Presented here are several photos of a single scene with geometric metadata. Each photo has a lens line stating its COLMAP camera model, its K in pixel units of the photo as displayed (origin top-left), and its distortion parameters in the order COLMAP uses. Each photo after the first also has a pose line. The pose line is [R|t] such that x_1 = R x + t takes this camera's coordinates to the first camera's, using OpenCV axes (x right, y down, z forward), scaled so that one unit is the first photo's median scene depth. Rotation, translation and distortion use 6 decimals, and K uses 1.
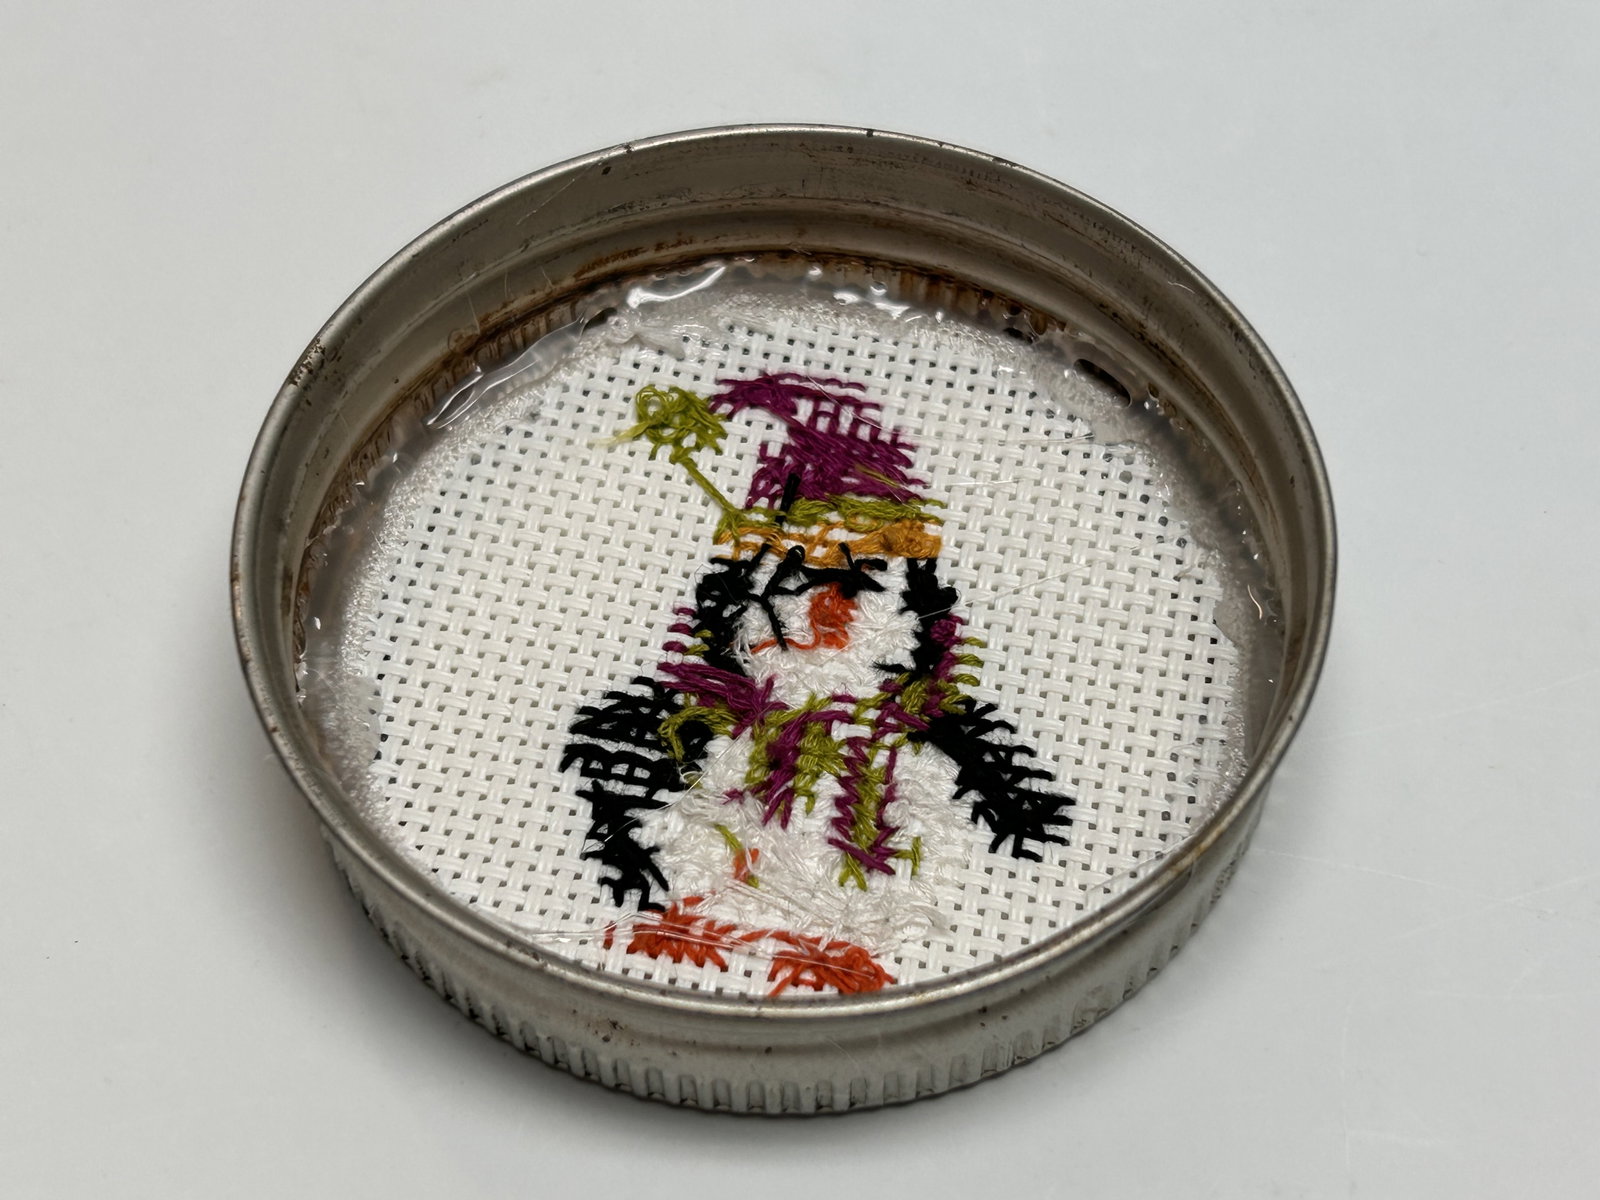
lens RADIAL K [[2691.1, 0, 799.2], [0, 2691.1, 604.4], [0, 0, 1]] dist [-0.032039, 0.000000]
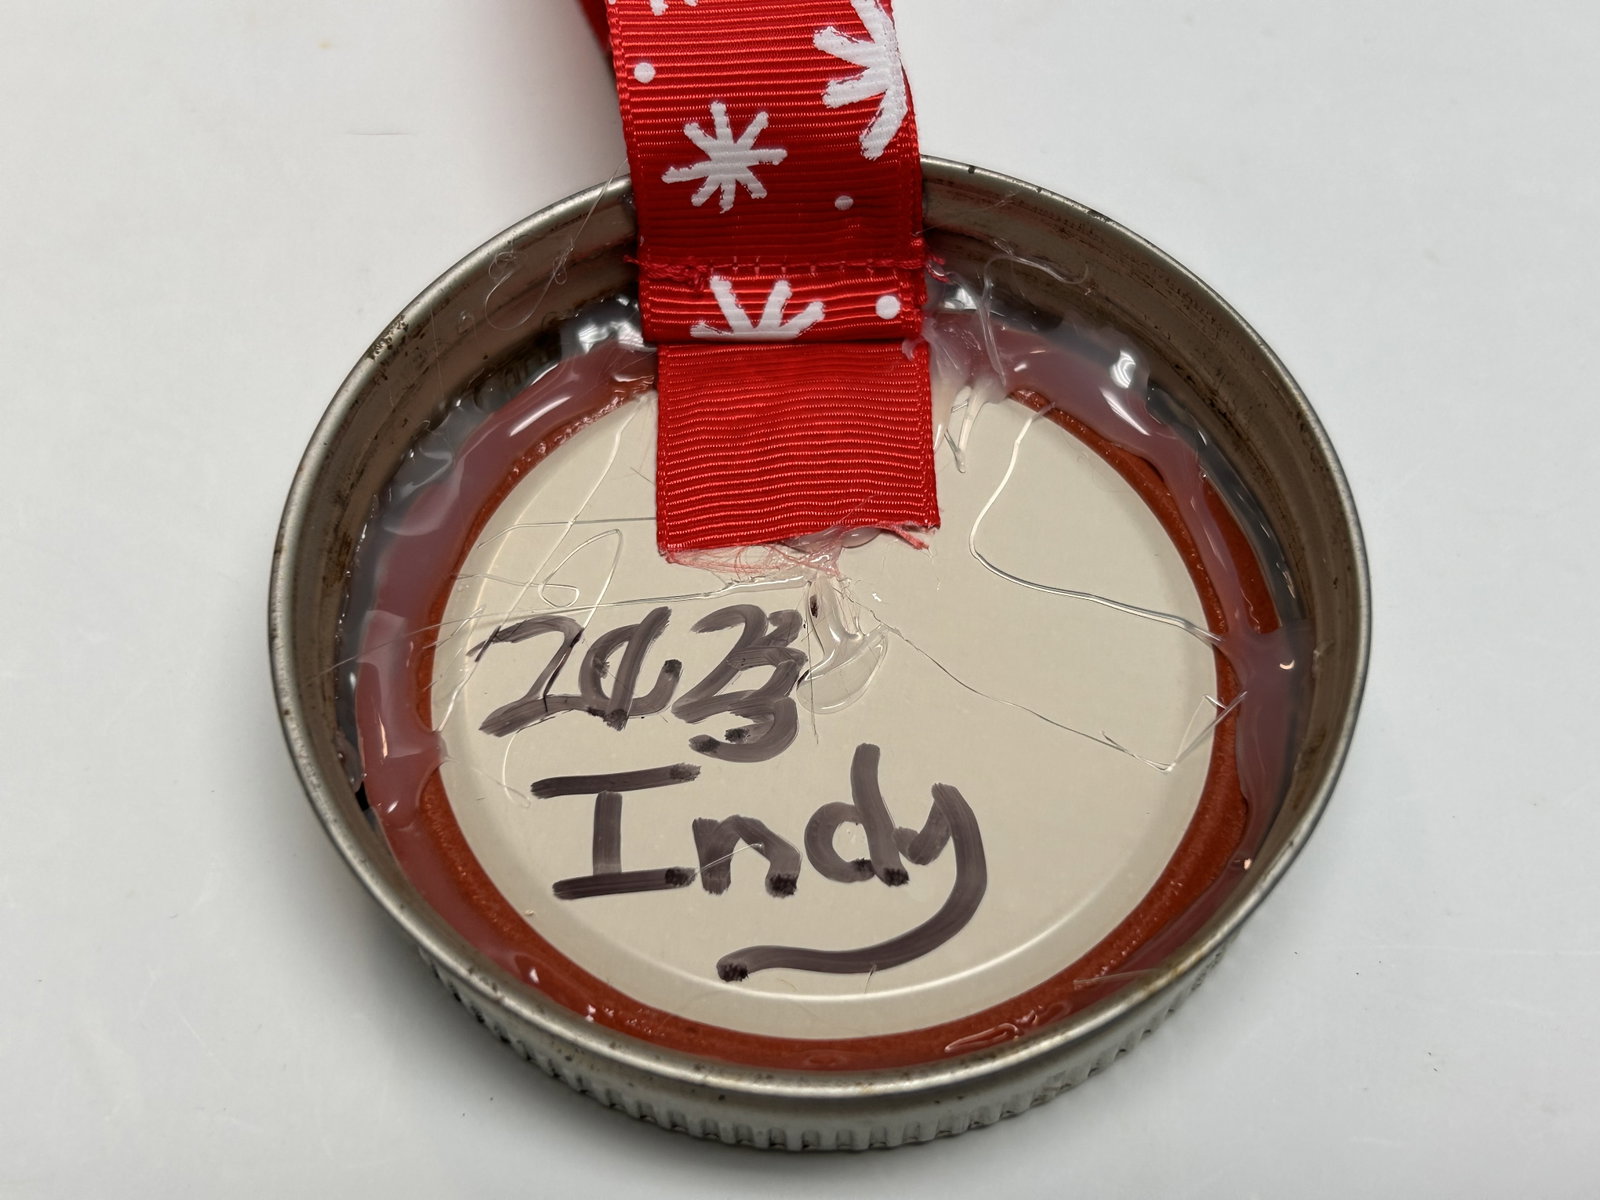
lens RADIAL K [[2094.0, 0, 800.2], [0, 2094.0, 590.8], [0, 0, 1]] dist [-0.014751, 0.000000]
pose [[0.988124, 0.133741, -0.075657, 0.046052], [-0.126923, 0.987938, 0.088708, -0.085354], [0.086608, -0.078052, 0.993180, 0.210801]]
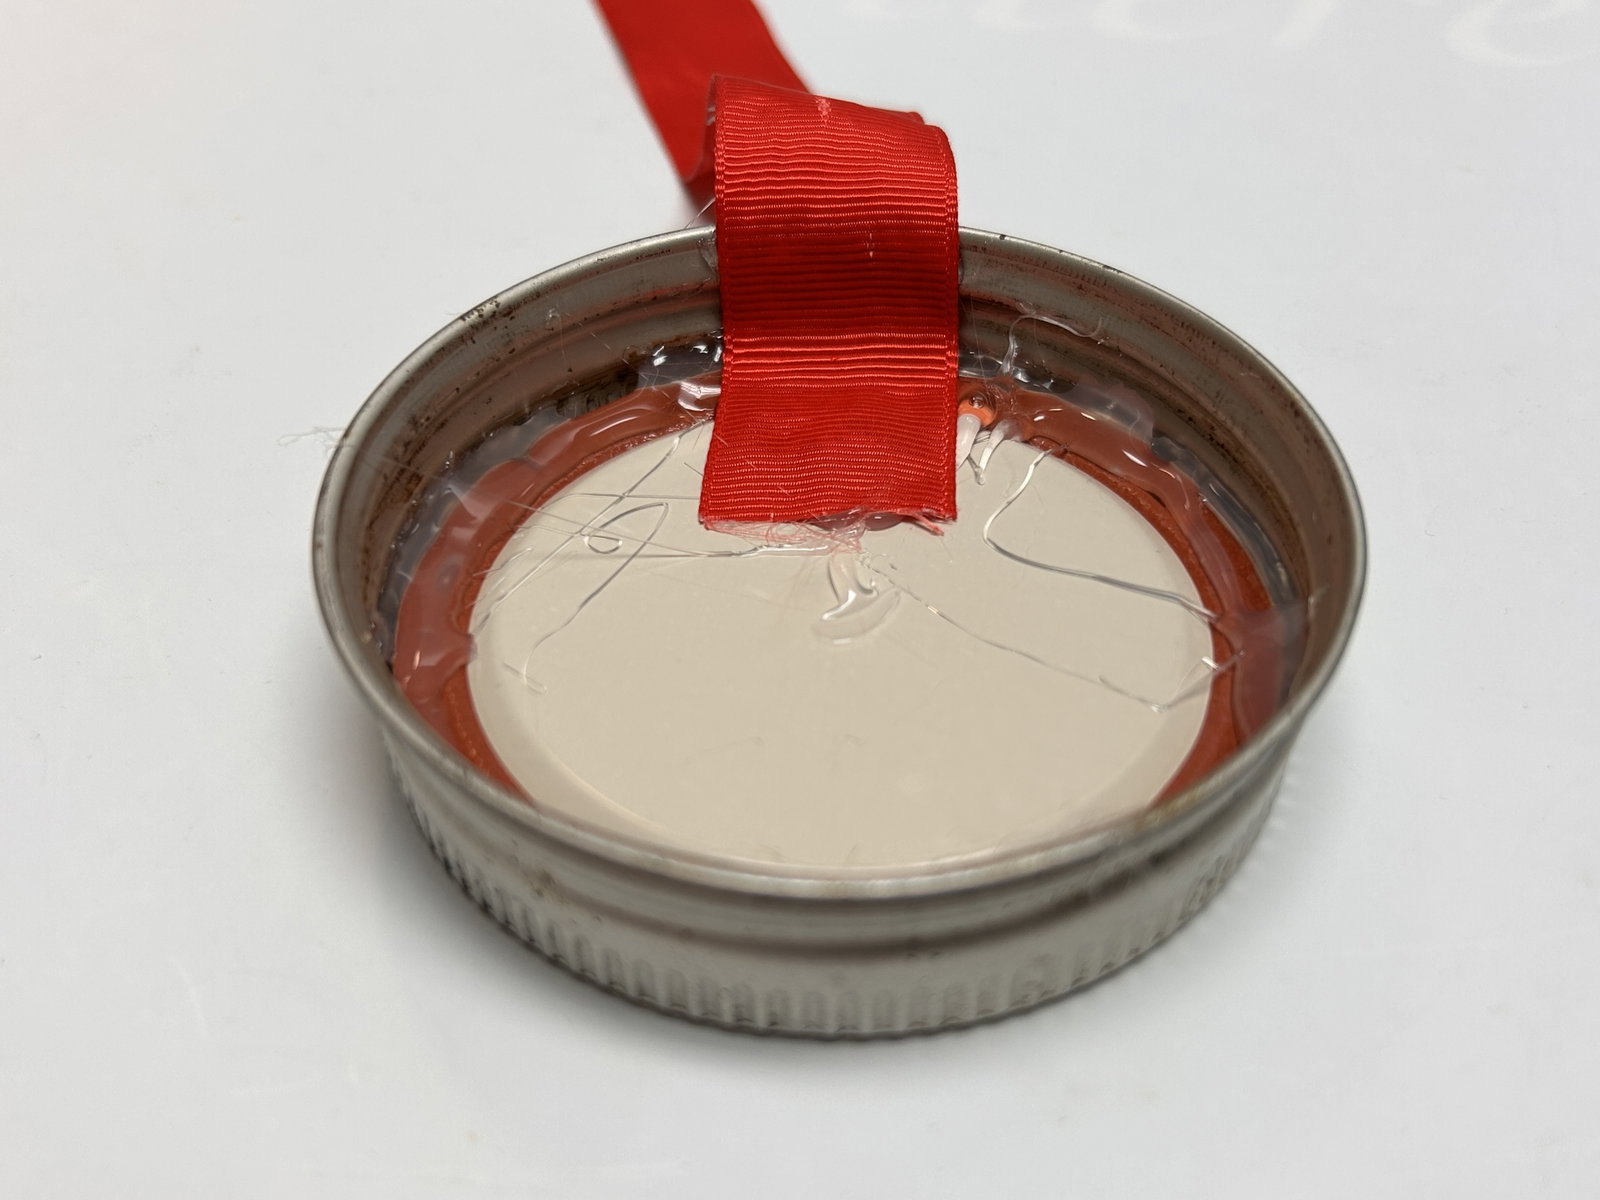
lens RADIAL K [[1568.6, 0, 801.5], [0, 1568.6, 598.6], [0, 0, 1]] dist [0.027801, 0.000000]
pose [[0.968297, 0.172012, -0.181144, 0.098655], [-0.206038, 0.959961, -0.189799, 0.132355], [0.141244, 0.221104, 0.964968, 0.383657]]
